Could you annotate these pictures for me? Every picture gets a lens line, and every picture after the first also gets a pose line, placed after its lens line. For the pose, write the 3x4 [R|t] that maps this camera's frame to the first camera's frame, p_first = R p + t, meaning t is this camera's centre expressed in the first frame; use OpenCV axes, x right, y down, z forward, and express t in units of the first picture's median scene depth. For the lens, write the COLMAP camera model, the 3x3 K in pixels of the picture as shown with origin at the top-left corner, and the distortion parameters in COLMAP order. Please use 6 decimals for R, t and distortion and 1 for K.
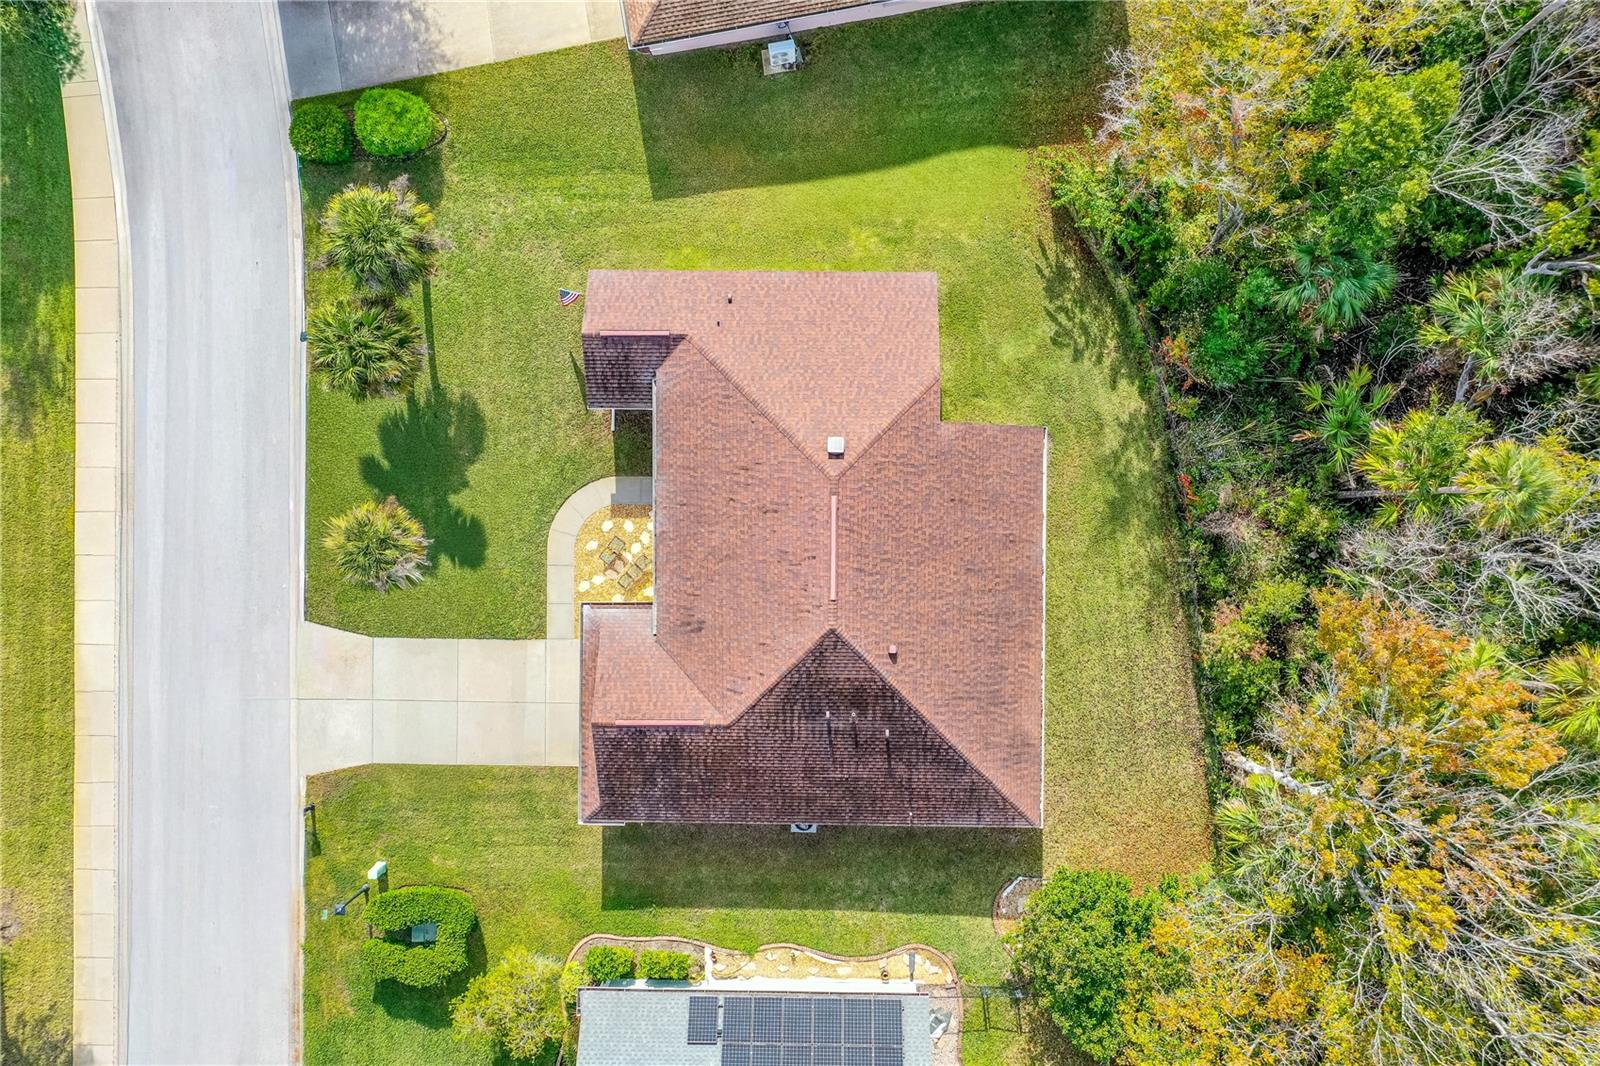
lens RADIAL K [[1249.3, 0, 800.7], [0, 1249.3, 540.6], [0, 0, 1]] dist [0.007688, -0.008722]
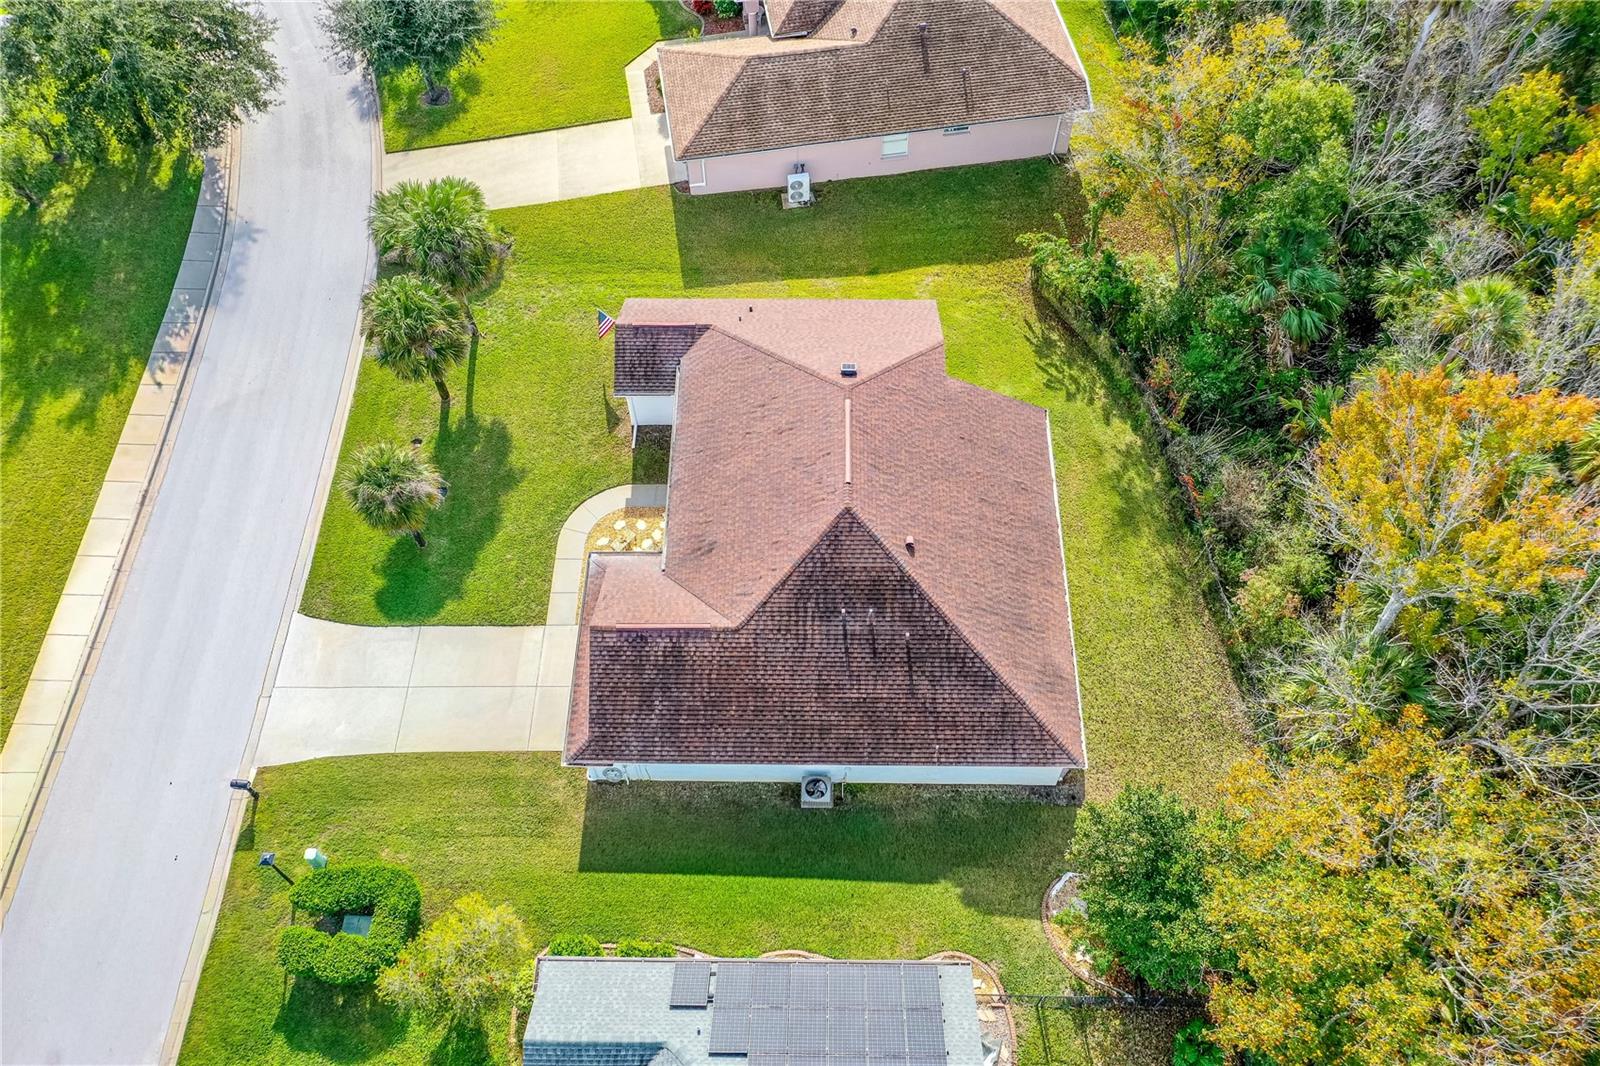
lens RADIAL K [[1249.3, 0, 800.3], [0, 1249.3, 539.6], [0, 0, 1]] dist [0.007688, -0.008722]
pose [[0.999948, 0.010053, 0.001641, -0.011482], [-0.007574, 0.841575, -0.540088, 0.540436], [-0.006810, 0.540047, 0.841607, 0.162607]]
